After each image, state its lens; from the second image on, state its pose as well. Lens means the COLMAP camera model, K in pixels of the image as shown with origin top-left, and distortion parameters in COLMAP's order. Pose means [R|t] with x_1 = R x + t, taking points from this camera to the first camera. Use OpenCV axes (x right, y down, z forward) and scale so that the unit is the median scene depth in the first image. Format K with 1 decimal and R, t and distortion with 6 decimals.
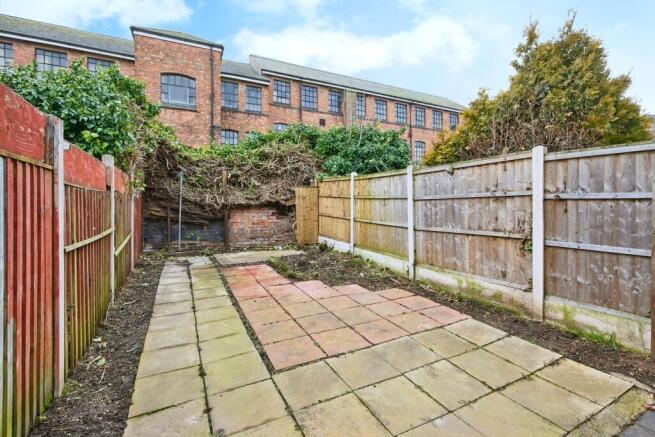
lens RADIAL K [[303.6, 0, 337.0], [0, 303.6, 199.3], [0, 0, 1]] dist [0.001422, 0.000630]
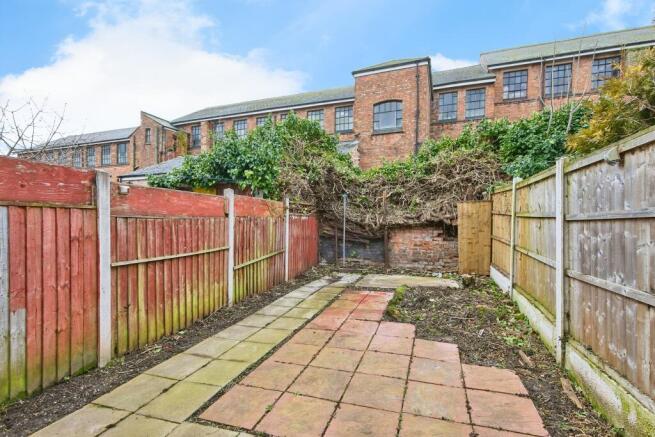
lens RADIAL K [[303.6, 0, 329.0], [0, 303.6, 224.3], [0, 0, 1]] dist [0.001422, 0.000630]
pose [[0.698402, -0.000055, -0.715706, 0.225237], [0.021207, 0.999562, 0.020618, -0.007395], [0.715392, -0.029577, 0.698098, 0.207435]]
